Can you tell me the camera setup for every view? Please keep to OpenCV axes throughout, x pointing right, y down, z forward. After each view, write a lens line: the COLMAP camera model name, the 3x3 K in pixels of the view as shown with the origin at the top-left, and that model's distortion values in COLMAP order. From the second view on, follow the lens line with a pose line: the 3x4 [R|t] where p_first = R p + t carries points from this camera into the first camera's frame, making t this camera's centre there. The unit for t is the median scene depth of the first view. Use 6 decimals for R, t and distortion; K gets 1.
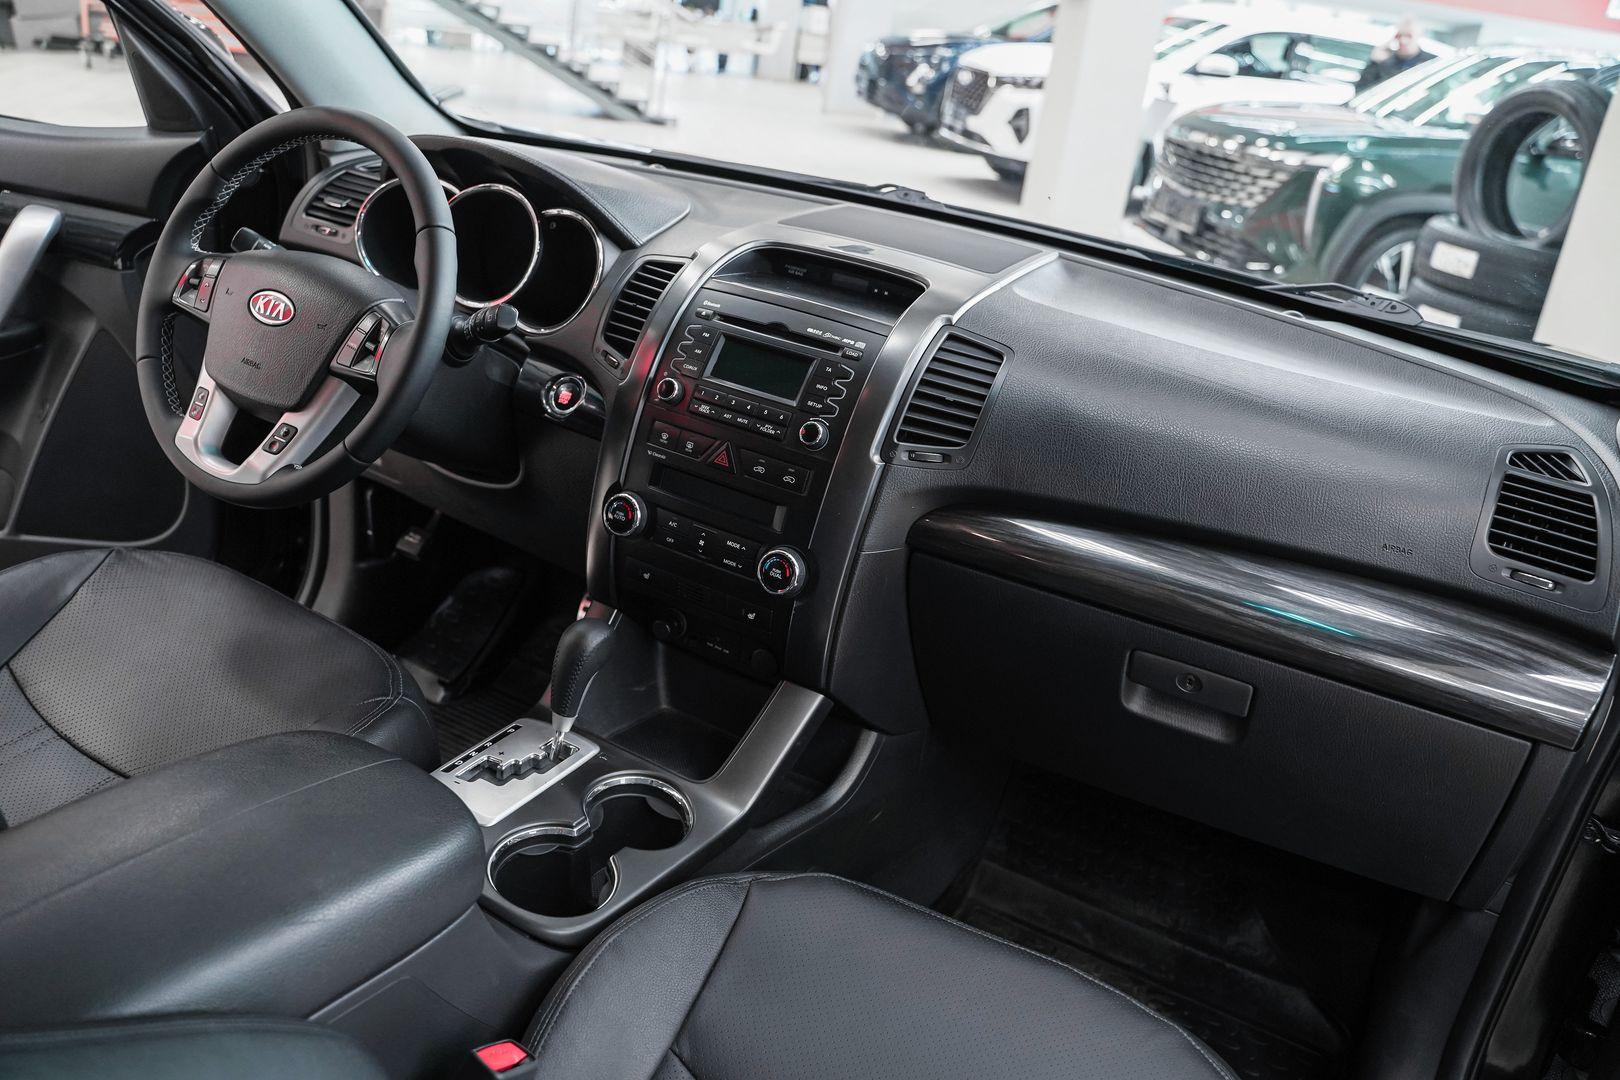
lens RADIAL K [[1314.6, 0, 805.3], [0, 1314.6, 537.0], [0, 0, 1]] dist [-0.130743, 0.114263]
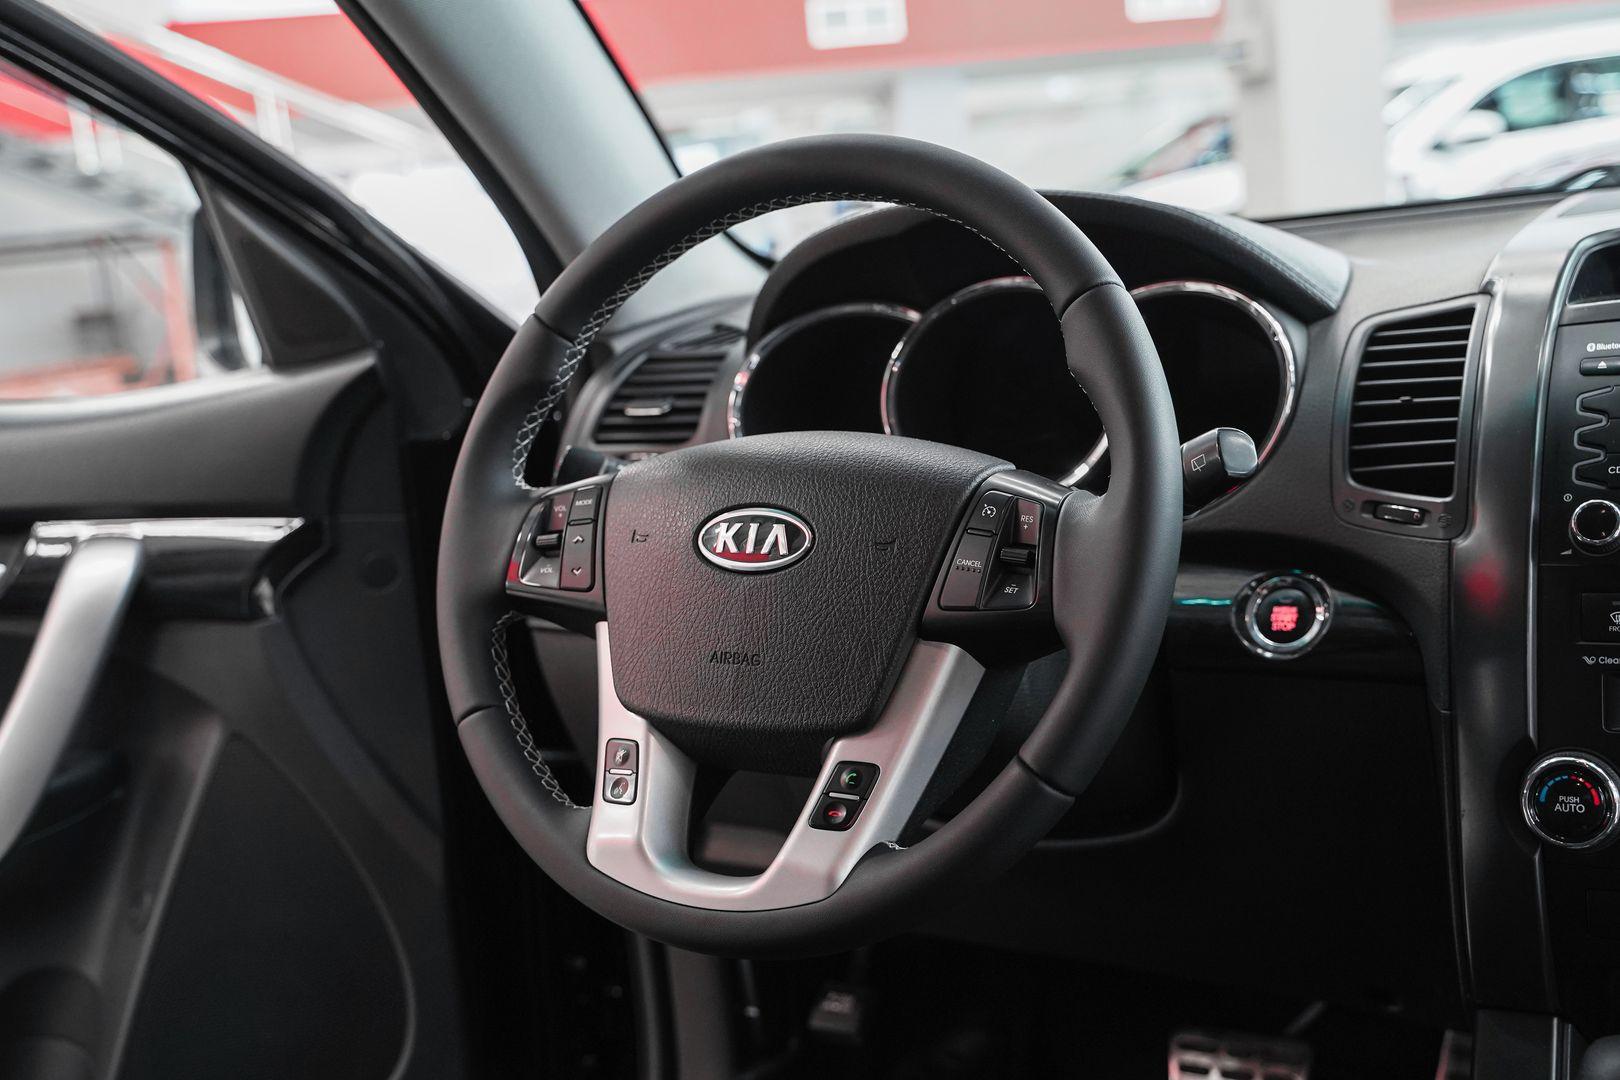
lens RADIAL K [[1837.5, 0, 805.3], [0, 1837.5, 519.5], [0, 0, 1]] dist [0.002873, -0.003302]
pose [[0.974221, -0.224212, -0.024959, -0.346491], [0.211824, 0.947193, -0.240739, -0.011637], [0.077617, 0.229246, 0.970269, 0.294838]]
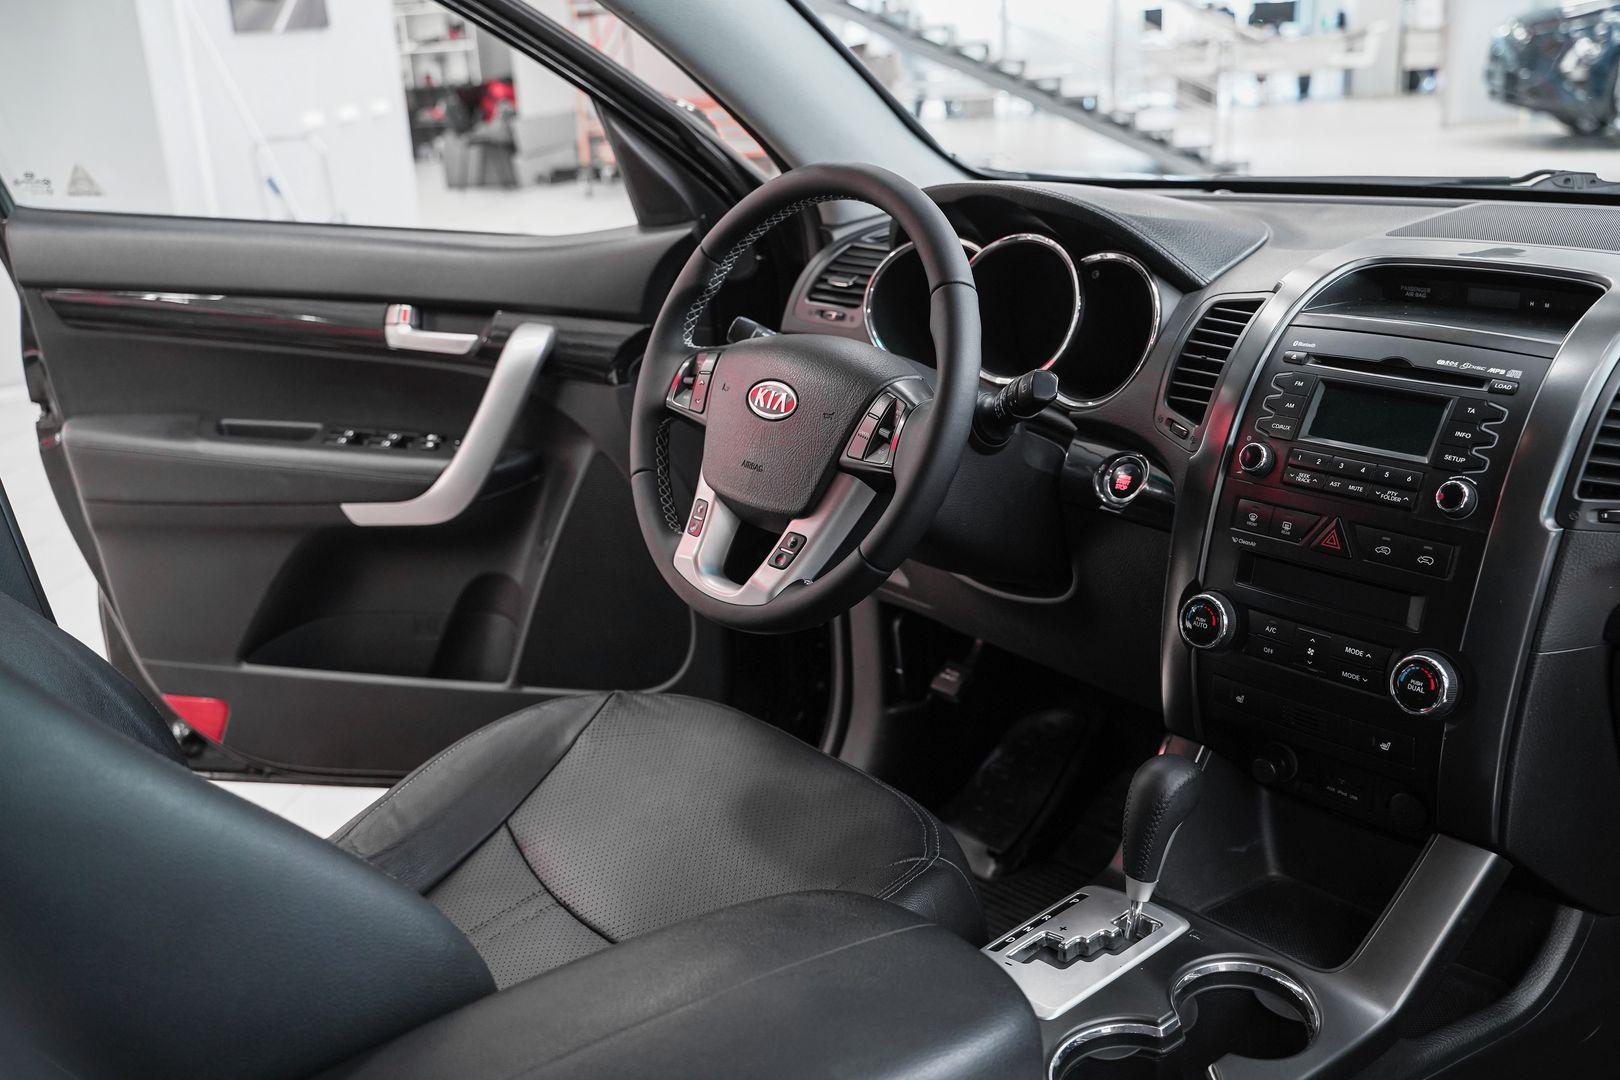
lens RADIAL K [[1610.3, 0, 810.0], [0, 1610.3, 540.0], [0, 0, 1]] dist [-0.064732, 0.115317]
pose [[0.926084, -0.068318, -0.371081, 0.001492], [0.032175, 0.994188, -0.102737, 0.024128], [0.375943, 0.083204, 0.922900, 0.021434]]
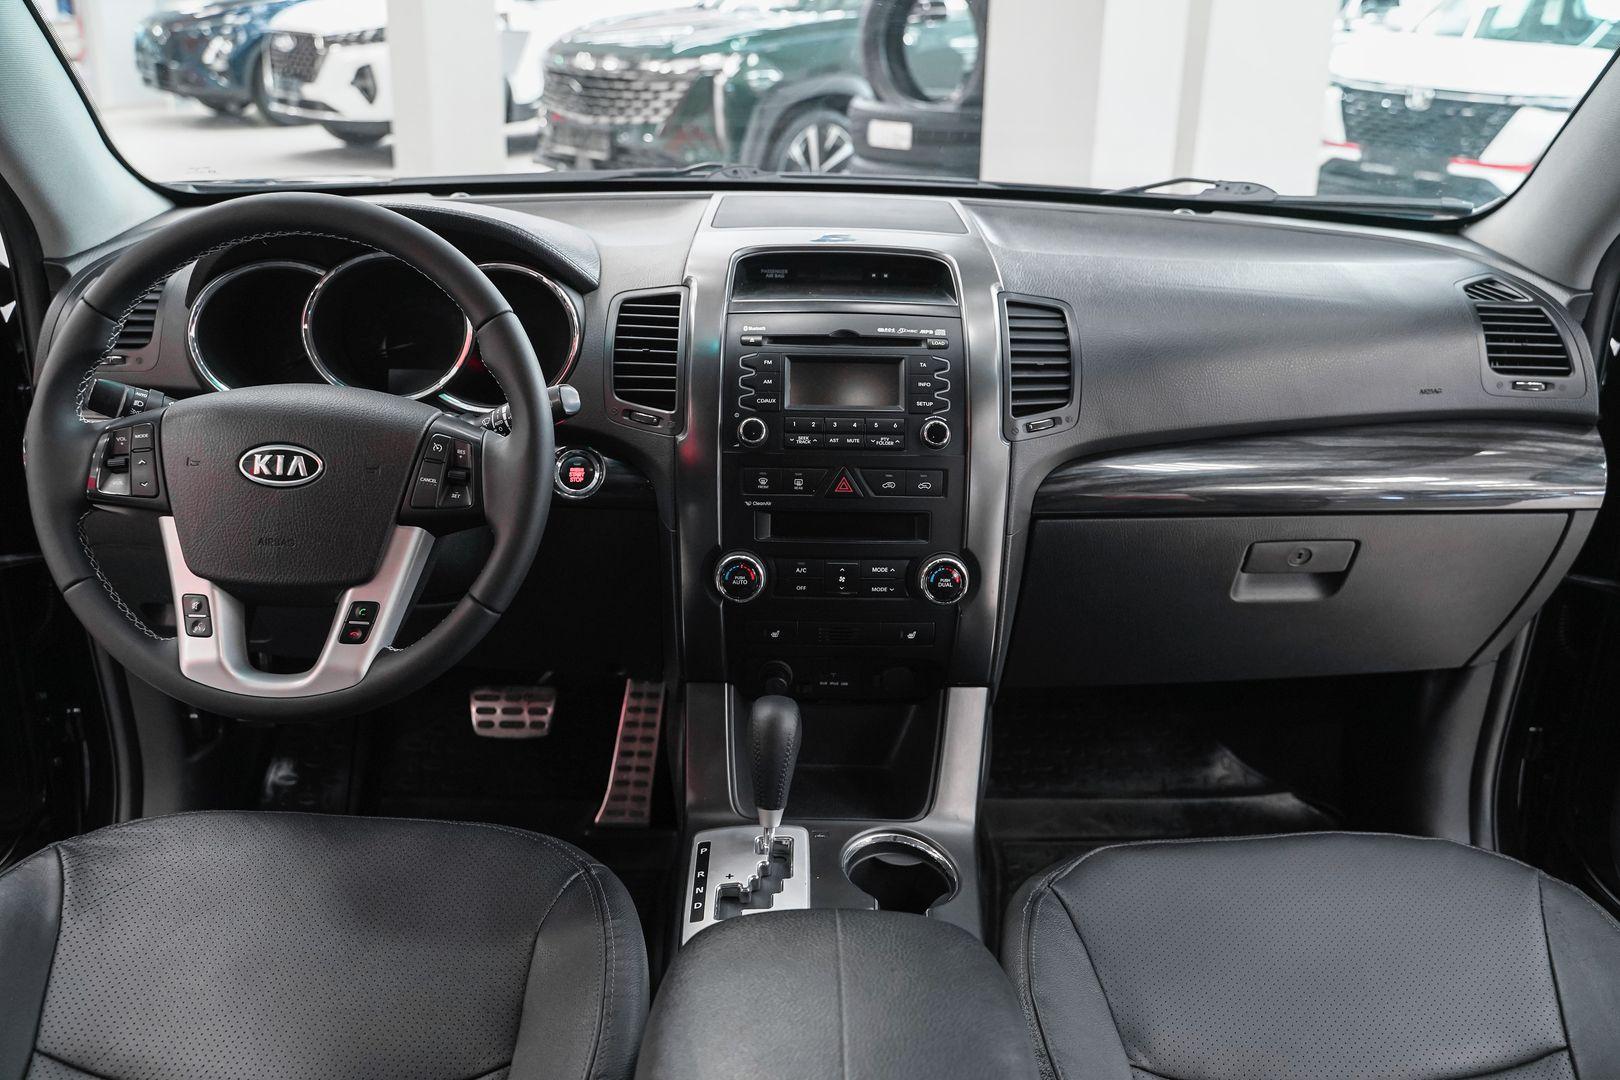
lens RADIAL K [[1340.9, 0, 782.2], [0, 1340.9, 537.5], [0, 0, 1]] dist [-0.079026, 0.011287]
pose [[0.855836, -0.301699, 0.420146, -0.463764], [0.284789, 0.952915, 0.104158, -0.123530], [-0.431788, 0.030511, 0.901459, 0.146488]]
